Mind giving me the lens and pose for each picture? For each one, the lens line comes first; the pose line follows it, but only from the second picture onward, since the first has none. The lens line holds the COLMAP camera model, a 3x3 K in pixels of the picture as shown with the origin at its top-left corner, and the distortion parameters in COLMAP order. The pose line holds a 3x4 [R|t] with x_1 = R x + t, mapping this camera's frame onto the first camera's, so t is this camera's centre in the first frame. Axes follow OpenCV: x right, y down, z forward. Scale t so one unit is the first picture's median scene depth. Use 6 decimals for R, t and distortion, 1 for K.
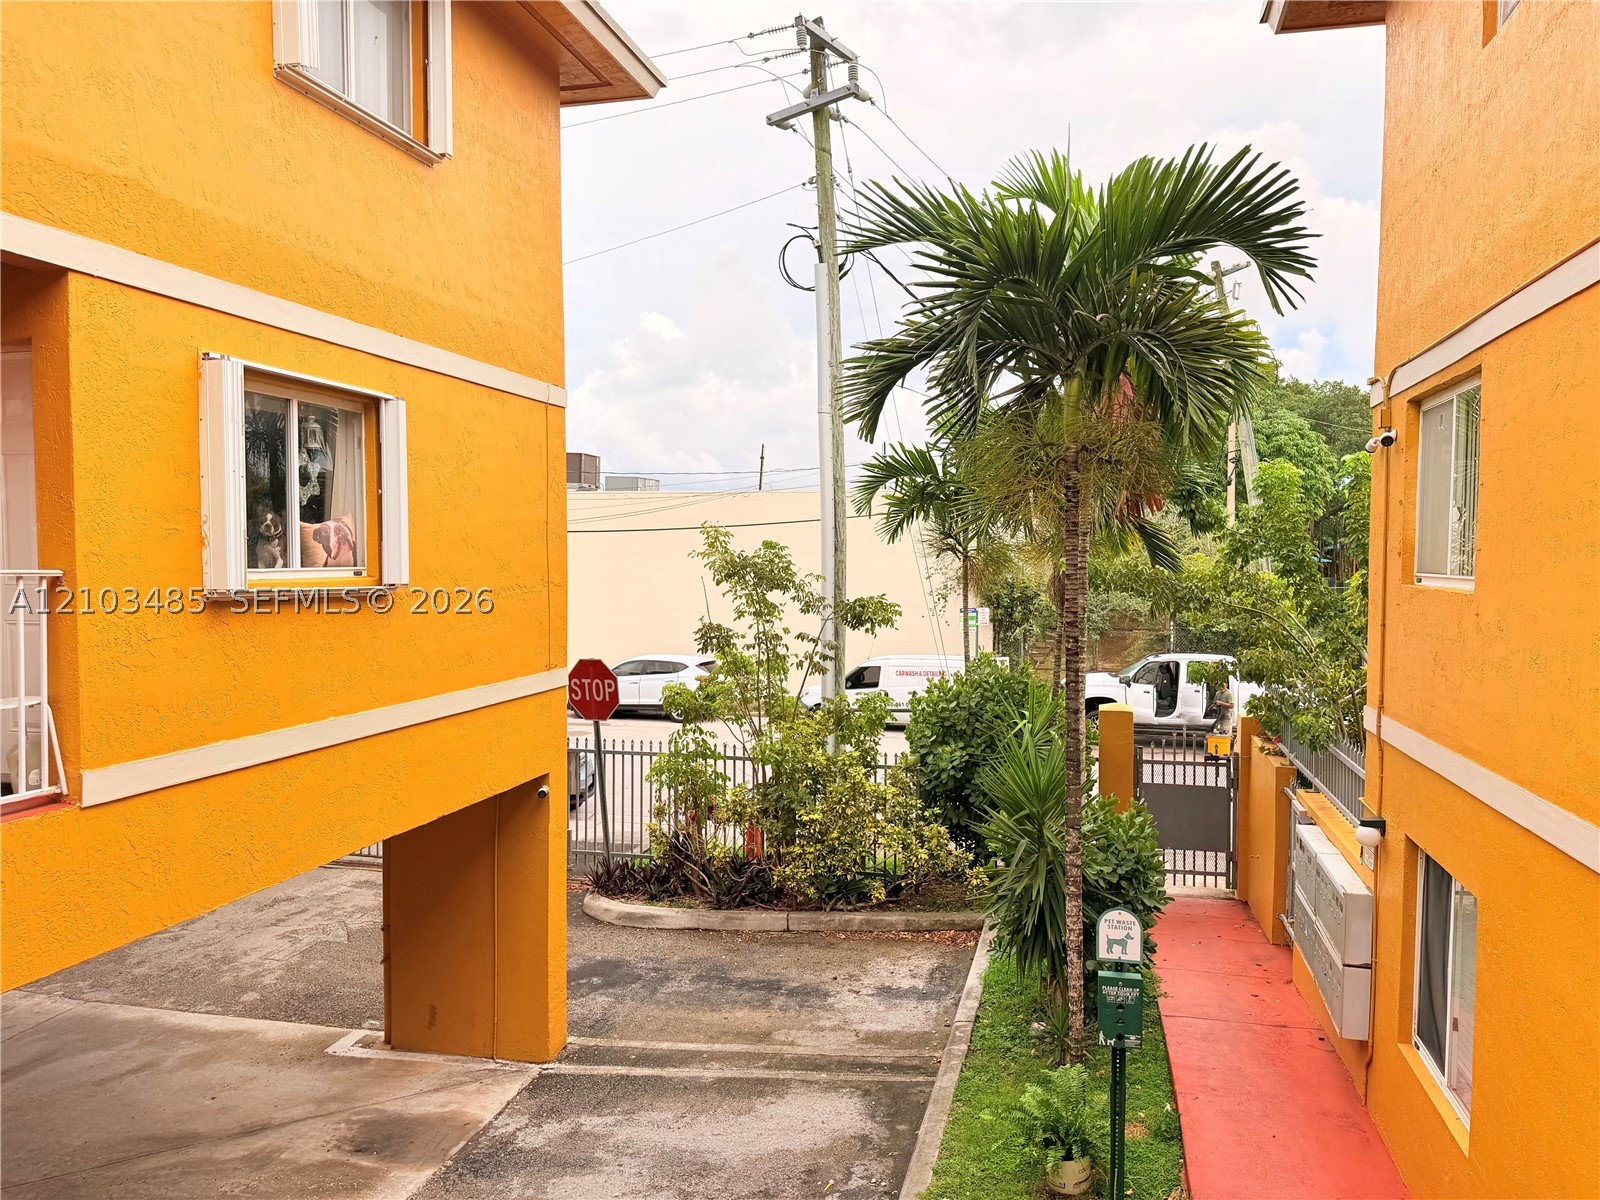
lens RADIAL K [[1101.3, 0, 792.3], [0, 1101.3, 603.3], [0, 0, 1]] dist [0.139985, -0.236613]
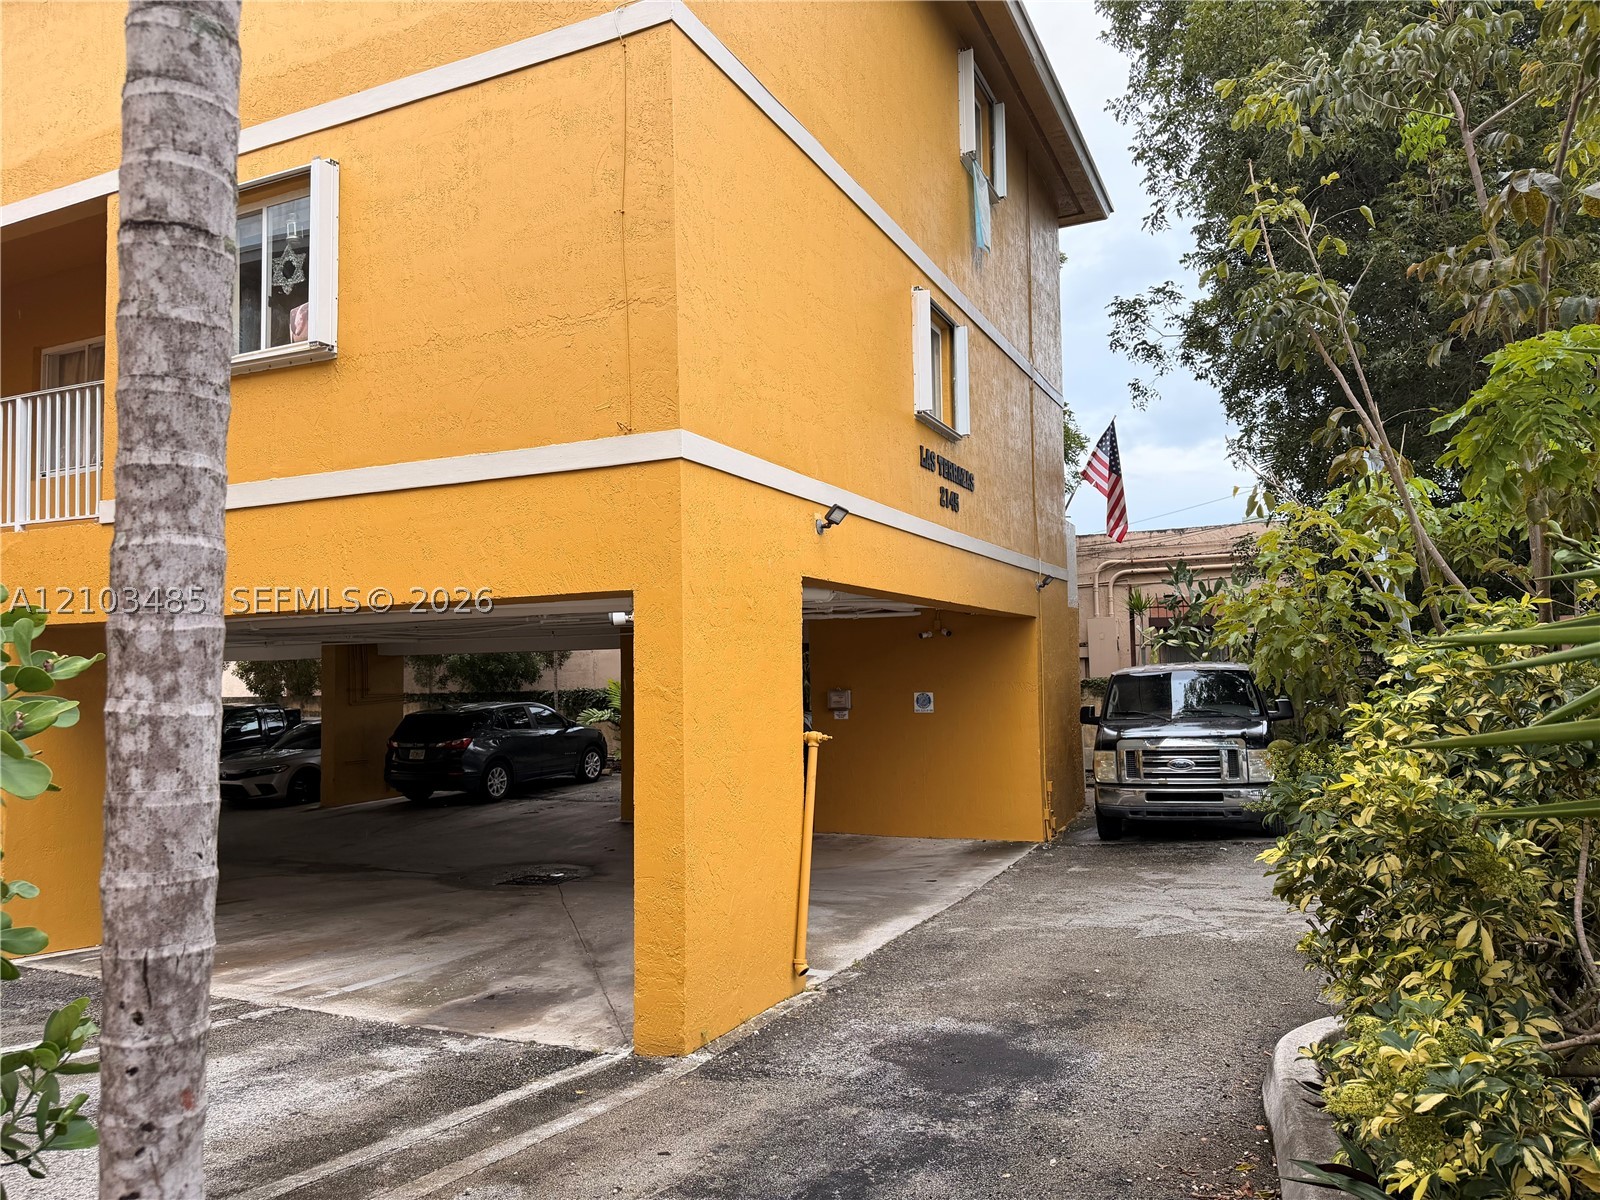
lens RADIAL K [[1101.3, 0, 792.3], [0, 1101.3, 603.3], [0, 0, 1]] dist [0.139985, -0.236613]
pose [[-0.174991, -0.059302, -0.982783, 0.325012], [-0.022046, 0.998170, -0.056305, 0.157615], [0.984323, 0.011814, -0.175978, 0.978407]]
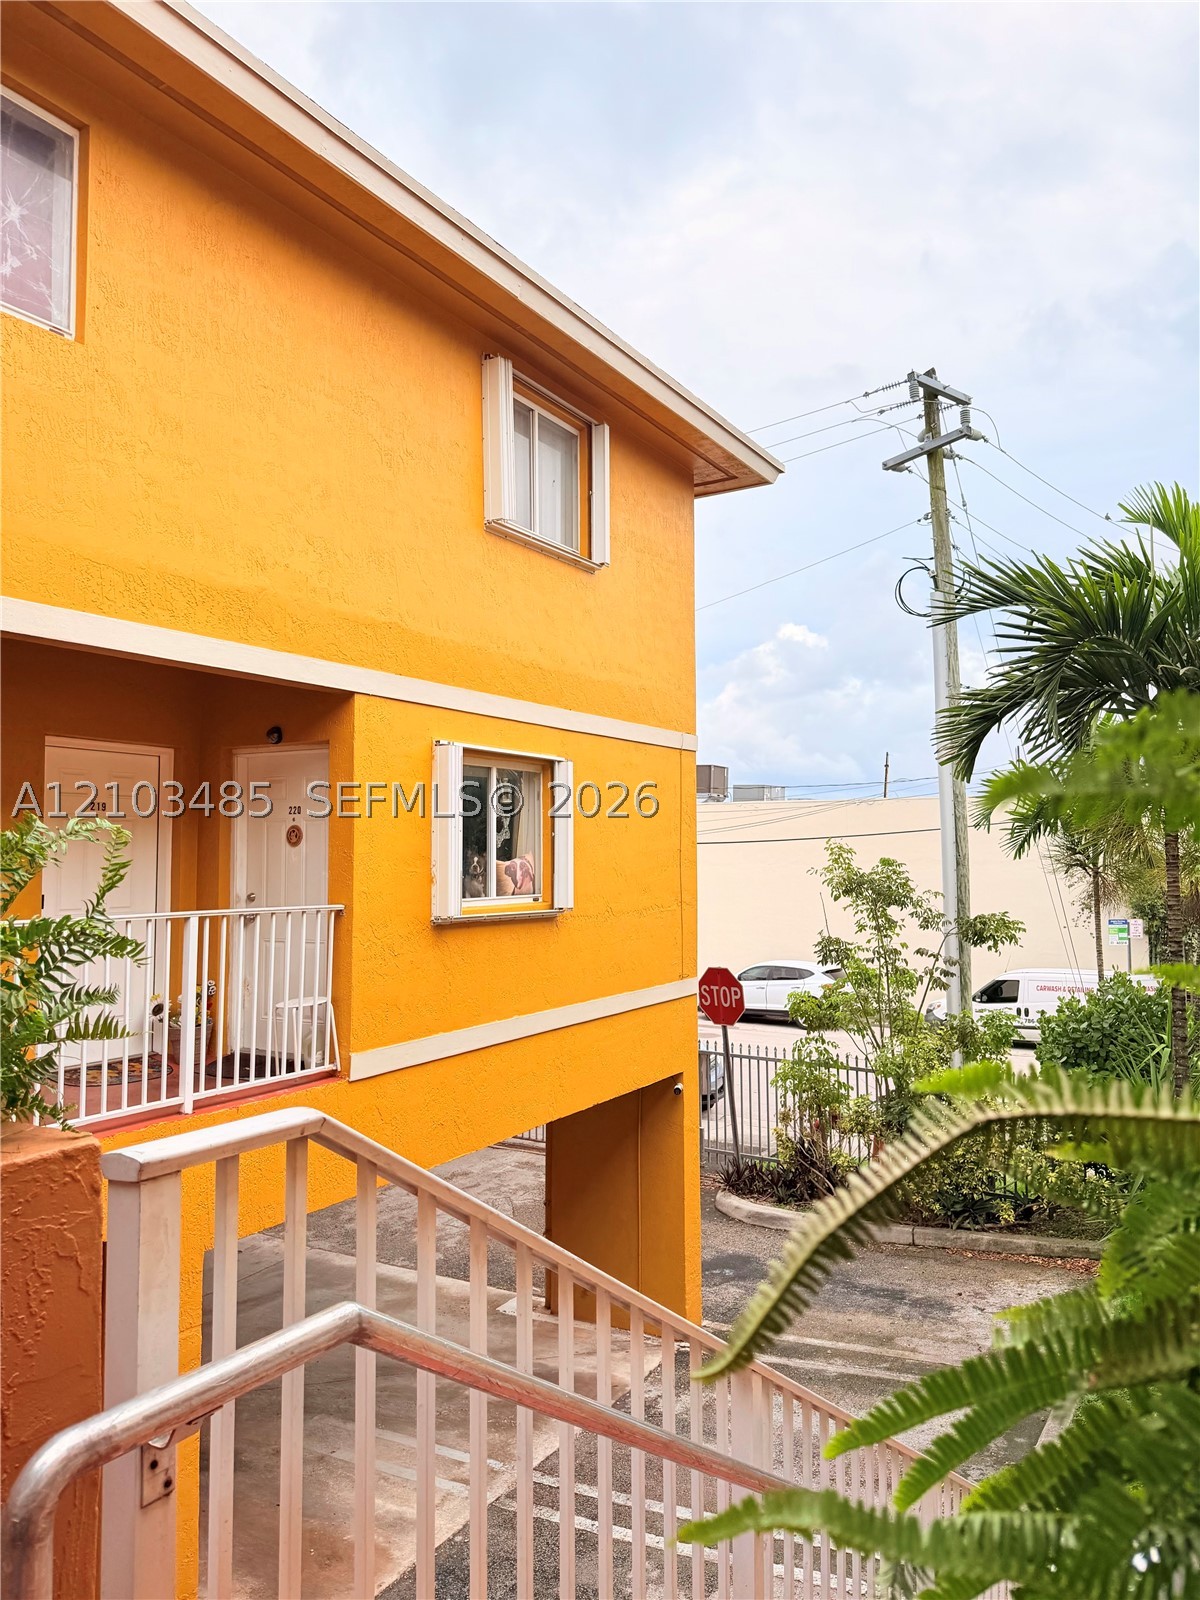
lens RADIAL K [[1101.3, 0, 607.6], [0, 1101.3, 788.4], [0, 0, 1]] dist [0.139985, -0.236613]
pose [[0.960724, -0.022348, -0.276603, 0.021176], [-0.006401, 0.994702, -0.102598, -0.014720], [0.277431, 0.100339, 0.955492, -0.105727]]
